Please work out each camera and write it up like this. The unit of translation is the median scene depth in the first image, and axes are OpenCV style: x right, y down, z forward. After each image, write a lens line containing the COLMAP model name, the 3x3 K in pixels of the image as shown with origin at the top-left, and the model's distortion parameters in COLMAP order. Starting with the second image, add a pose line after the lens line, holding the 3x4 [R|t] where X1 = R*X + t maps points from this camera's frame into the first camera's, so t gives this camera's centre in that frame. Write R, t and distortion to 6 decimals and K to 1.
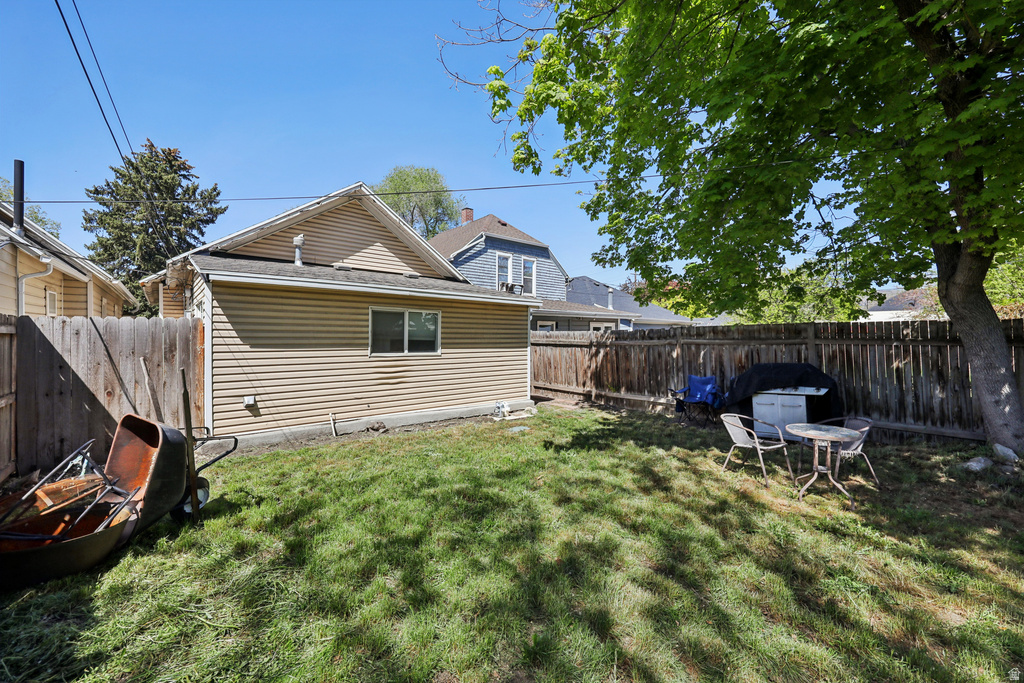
lens RADIAL K [[409.2, 0, 512.0], [0, 409.2, 341.5], [0, 0, 1]] dist [-0.000064, -0.000024]
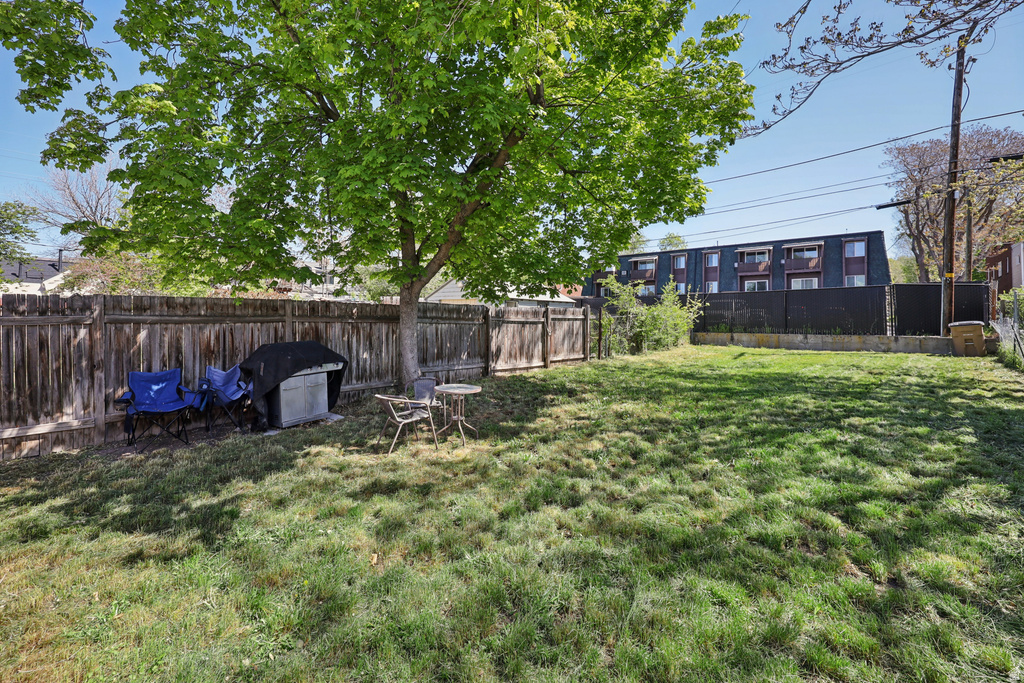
lens RADIAL K [[414.0, 0, 517.8], [0, 414.0, 334.1], [0, 0, 1]] dist [-0.001211, -0.000147]
pose [[-0.139792, -0.029185, 0.989751, -0.289933], [0.001807, 0.999556, 0.029730, 0.006366], [-0.990179, 0.005944, -0.139677, 0.526111]]
